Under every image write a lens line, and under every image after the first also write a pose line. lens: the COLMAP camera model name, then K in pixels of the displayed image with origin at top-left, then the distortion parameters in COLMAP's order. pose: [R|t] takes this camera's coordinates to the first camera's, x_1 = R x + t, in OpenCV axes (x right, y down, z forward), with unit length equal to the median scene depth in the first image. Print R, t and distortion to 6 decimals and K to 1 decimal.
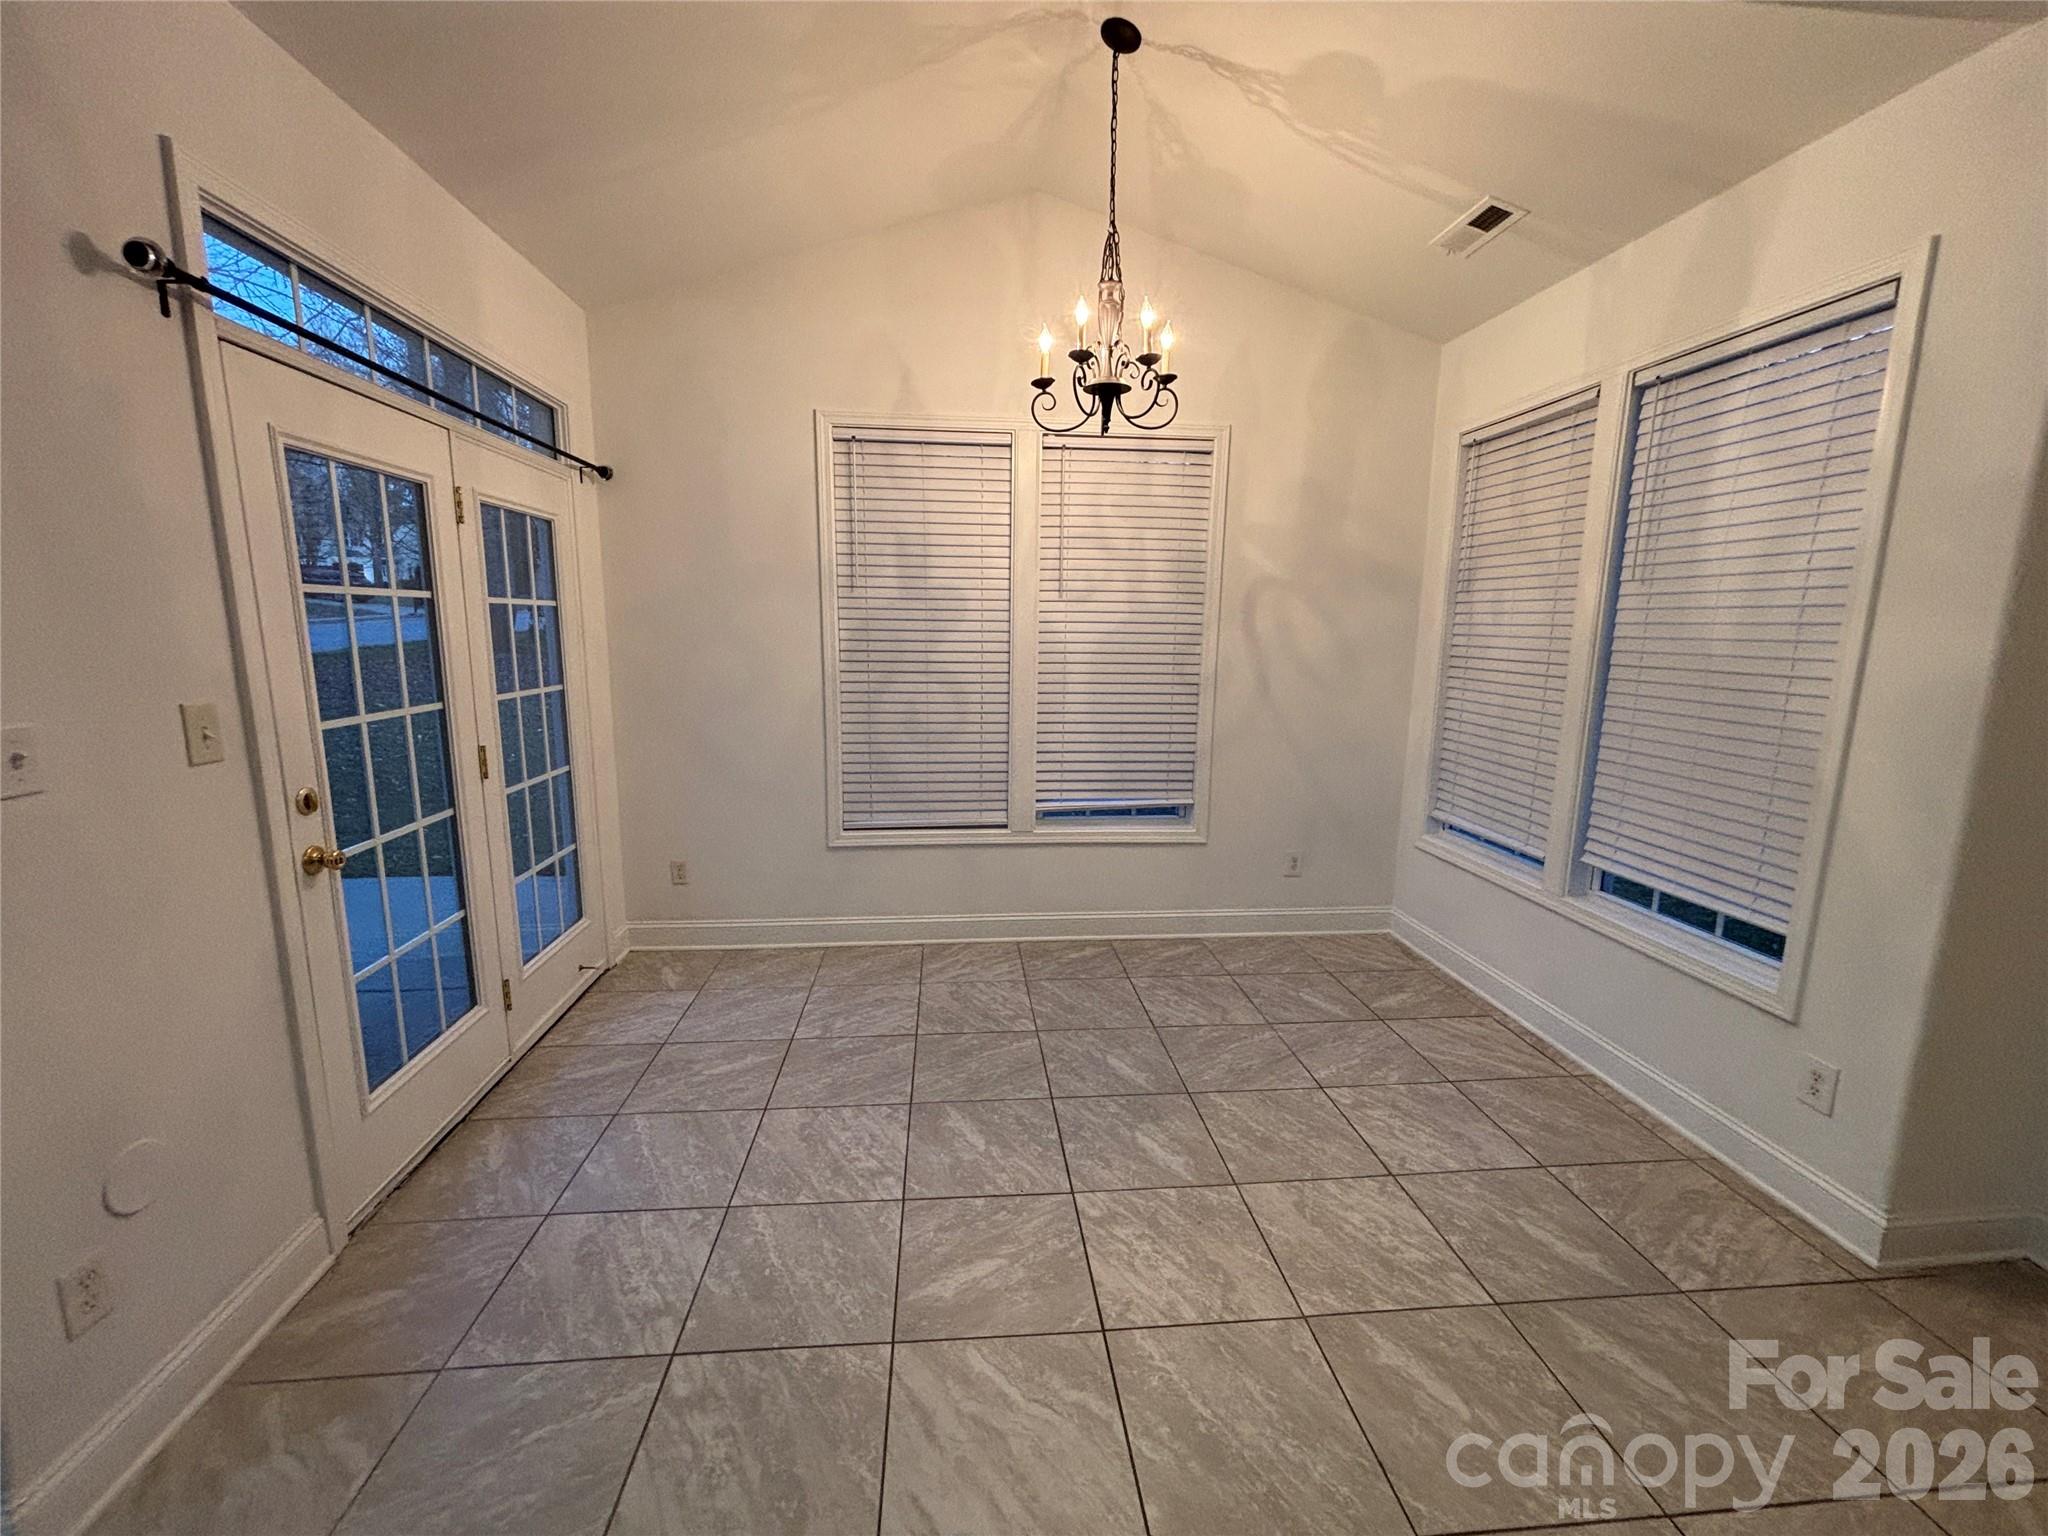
lens RADIAL K [[828.3, 0, 1018.4], [0, 828.3, 772.7], [0, 0, 1]] dist [-0.002352, 0.001124]
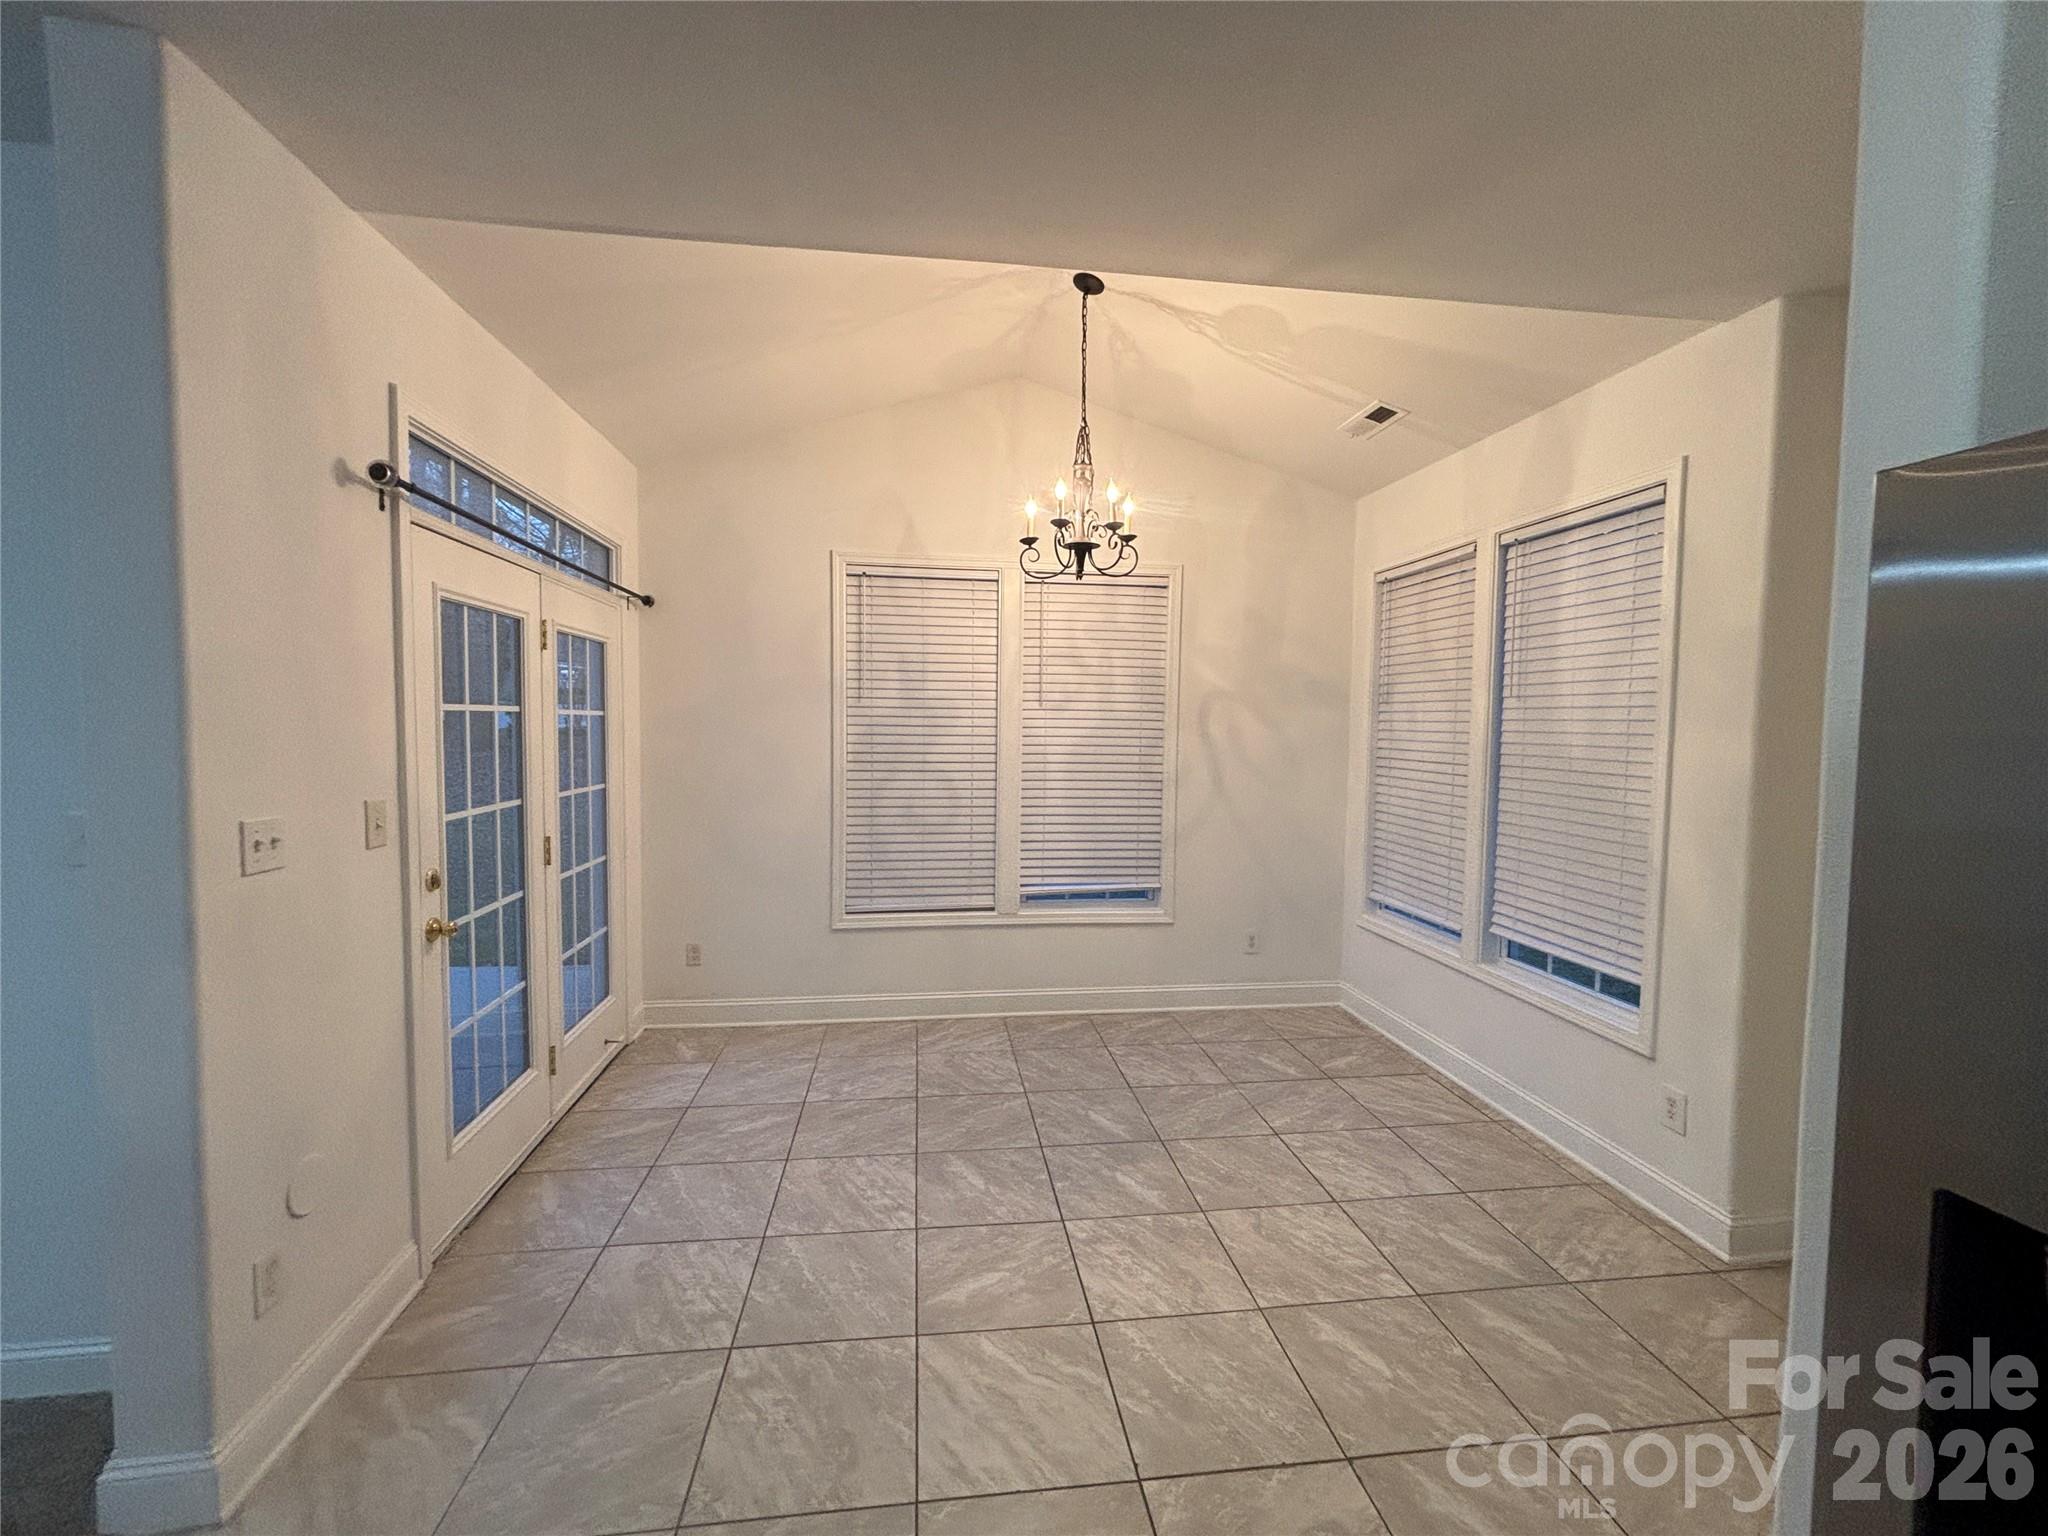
lens RADIAL K [[828.3, 0, 1019.8], [0, 828.3, 774.8], [0, 0, 1]] dist [-0.002352, 0.001124]
pose [[0.999262, -0.001643, 0.038375, -0.035144], [0.005976, 0.993569, -0.113067, 0.018166], [-0.037942, 0.113213, 0.992846, -0.201325]]
